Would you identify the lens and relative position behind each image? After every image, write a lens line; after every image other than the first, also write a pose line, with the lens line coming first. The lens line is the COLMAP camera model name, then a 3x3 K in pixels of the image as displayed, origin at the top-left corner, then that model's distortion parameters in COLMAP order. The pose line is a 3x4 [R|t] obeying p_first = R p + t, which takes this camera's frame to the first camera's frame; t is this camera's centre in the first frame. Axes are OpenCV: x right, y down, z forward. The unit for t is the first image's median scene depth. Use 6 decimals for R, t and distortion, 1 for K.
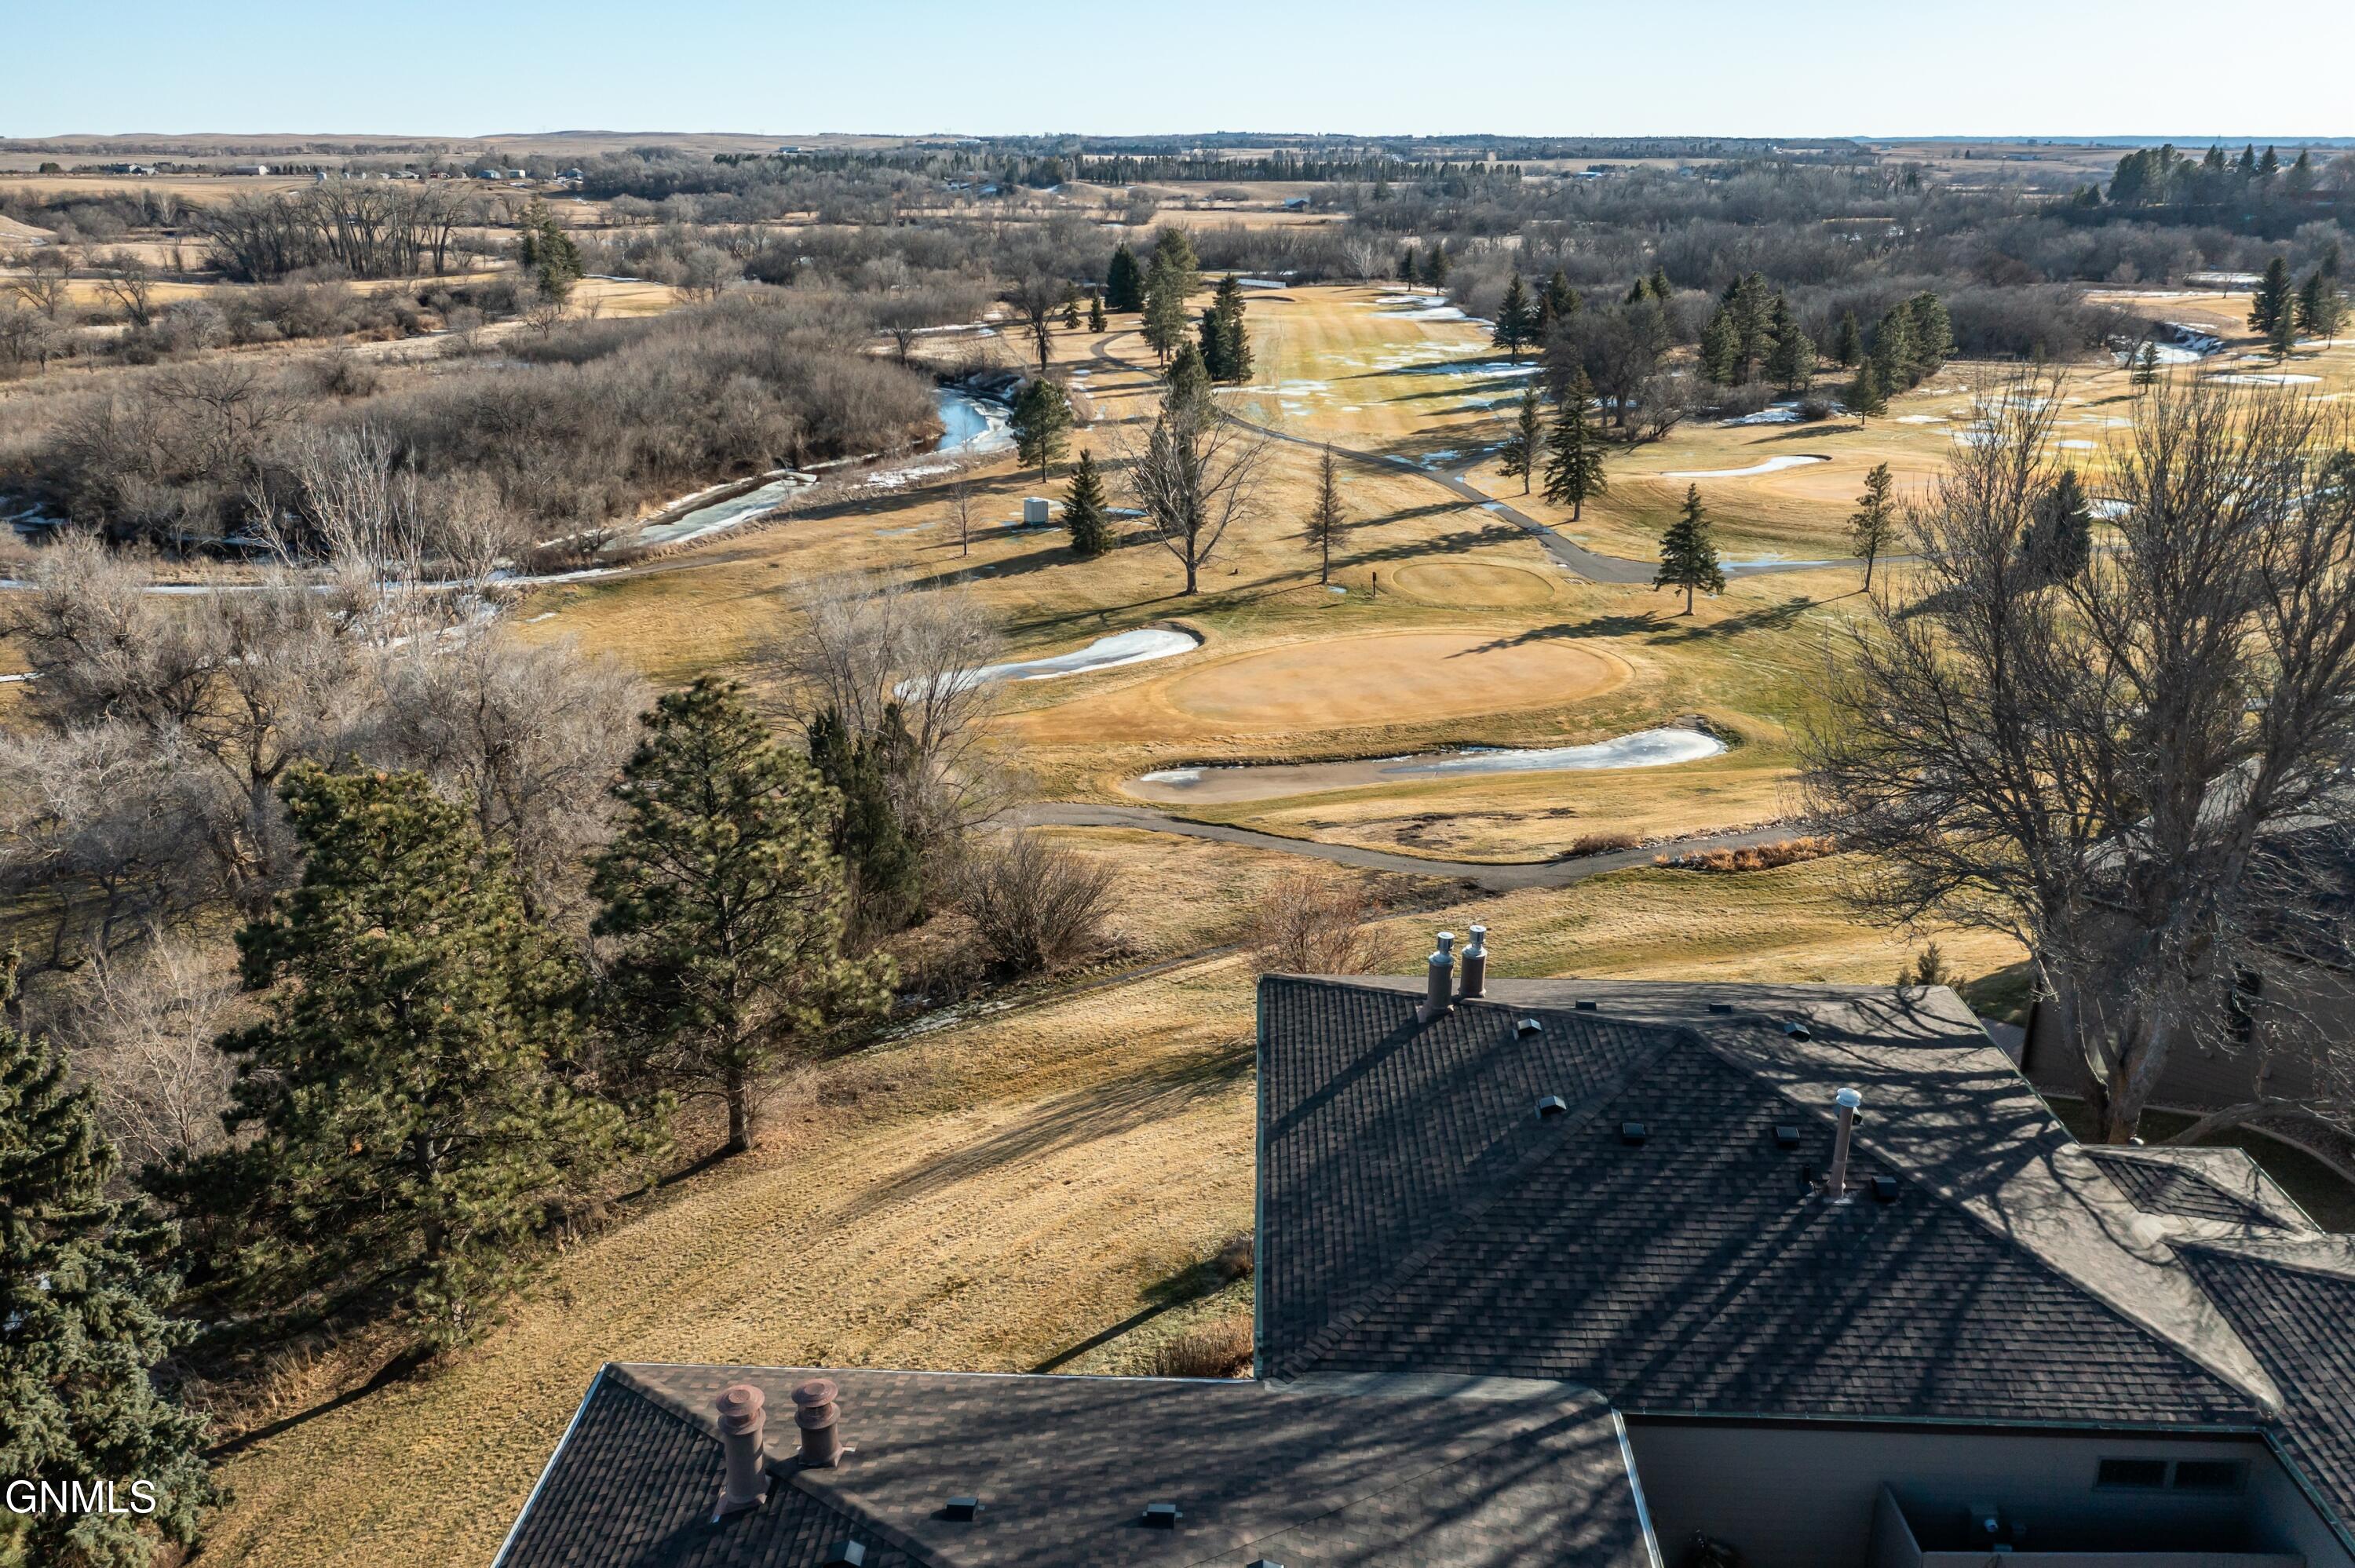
lens RADIAL K [[1879.6, 0, 1177.5], [0, 1879.6, 784.0], [0, 0, 1]] dist [-0.000832, 0.001391]
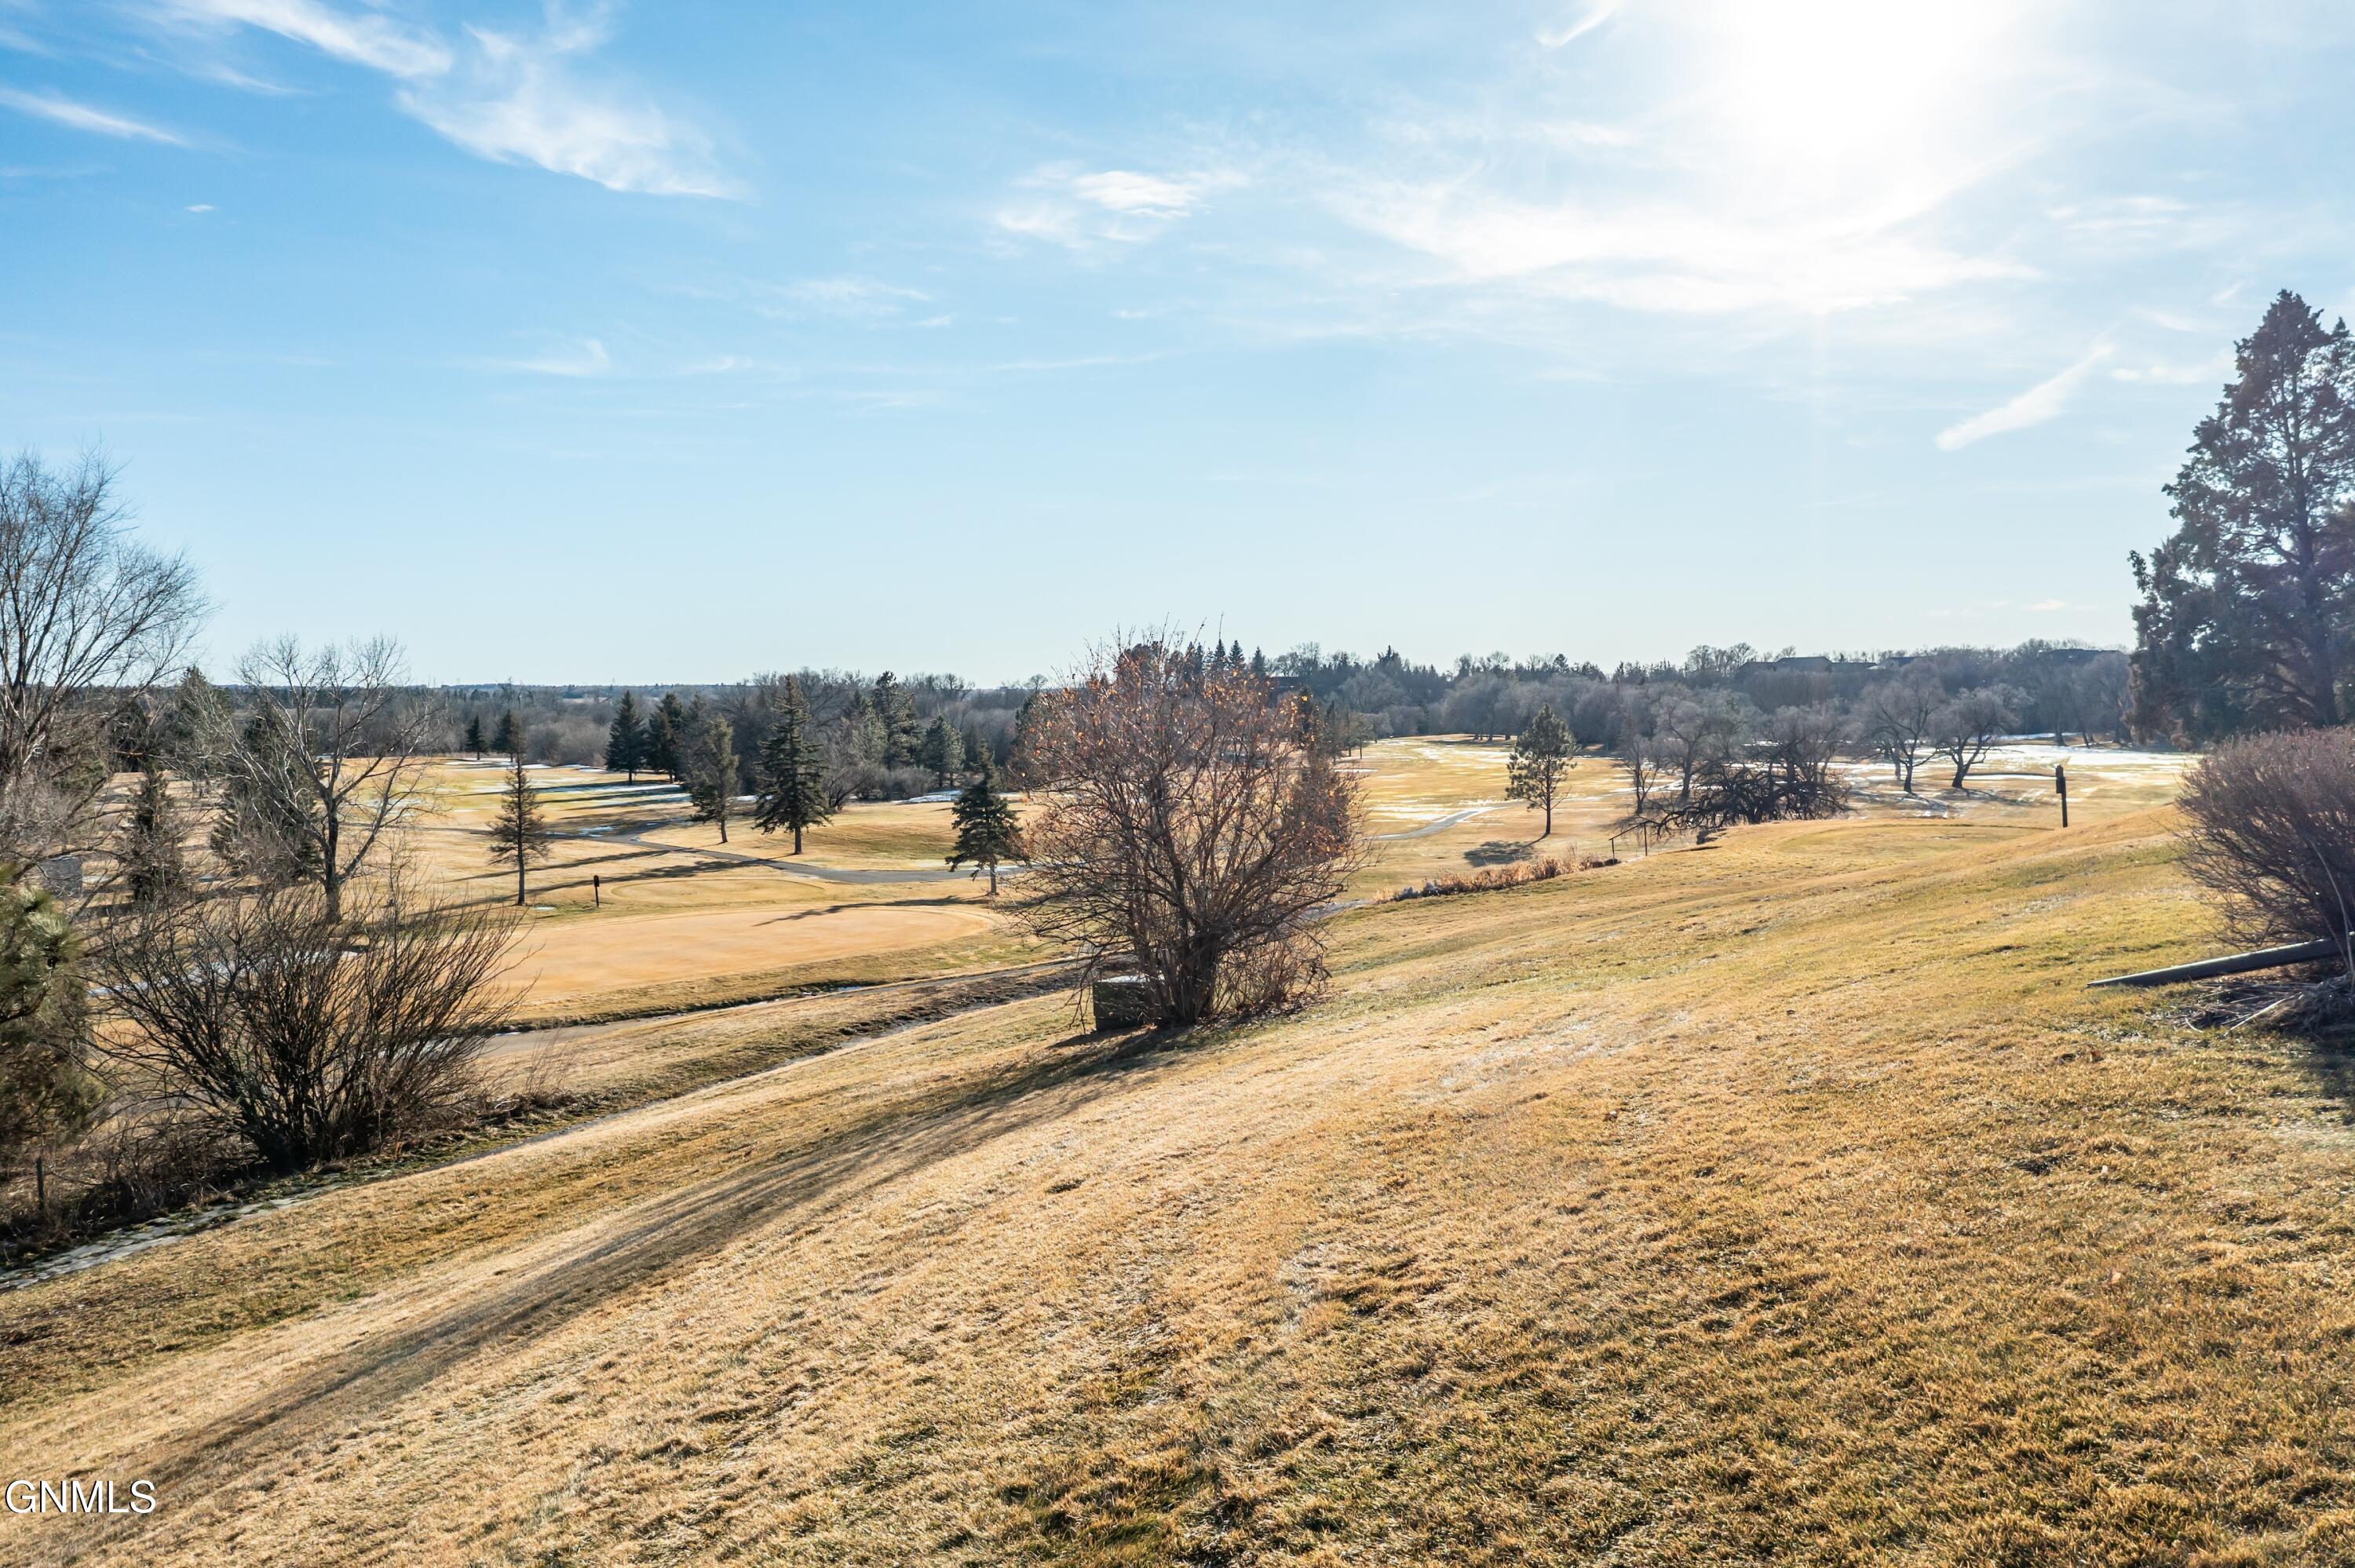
lens RADIAL K [[1866.4, 0, 1179.8], [0, 1866.4, 750.7], [0, 0, 1]] dist [-0.011595, 0.003127]
pose [[0.876168, -0.017157, 0.481700, -0.051278], [0.158501, 0.954044, -0.254318, 0.069044], [-0.455199, 0.299176, 0.838622, 0.238078]]
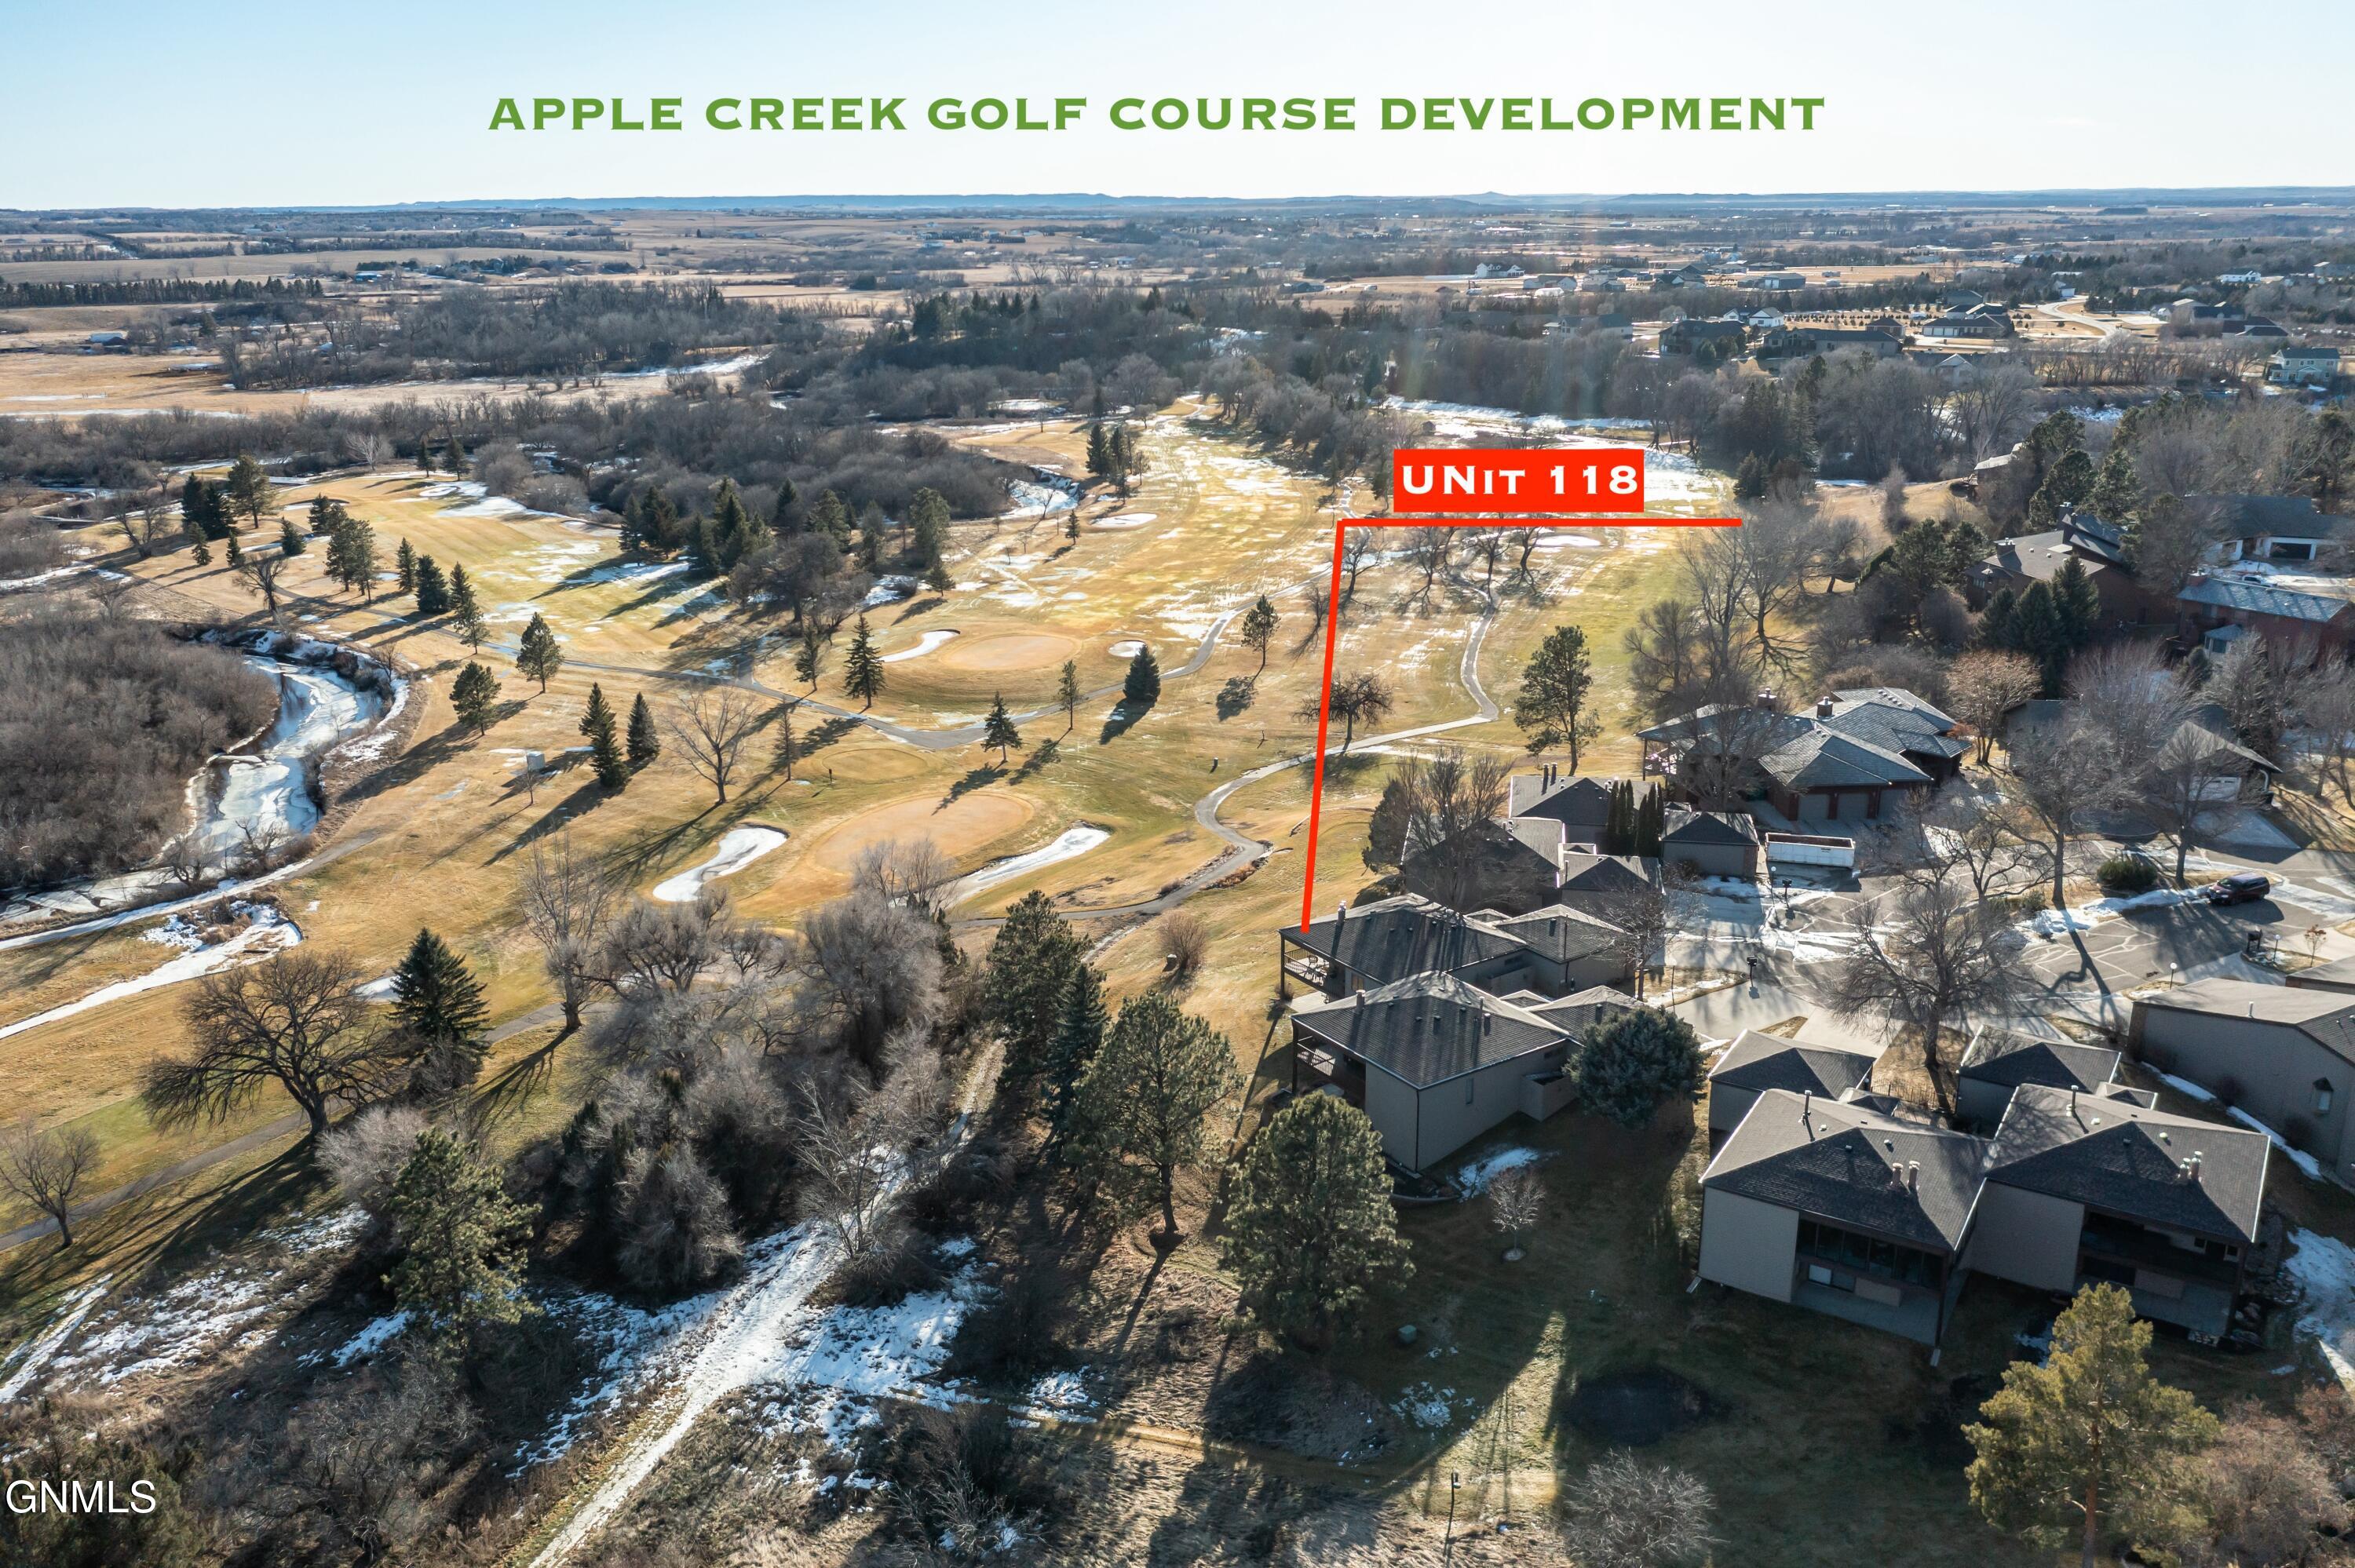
lens RADIAL K [[1879.6, 0, 1177.5], [0, 1879.6, 784.0], [0, 0, 1]] dist [-0.000832, 0.001391]
pose [[0.803456, -0.187478, 0.565075, -0.588135], [0.201604, 0.978727, 0.038066, -0.099528], [-0.560191, 0.083337, 0.824161, -0.548216]]
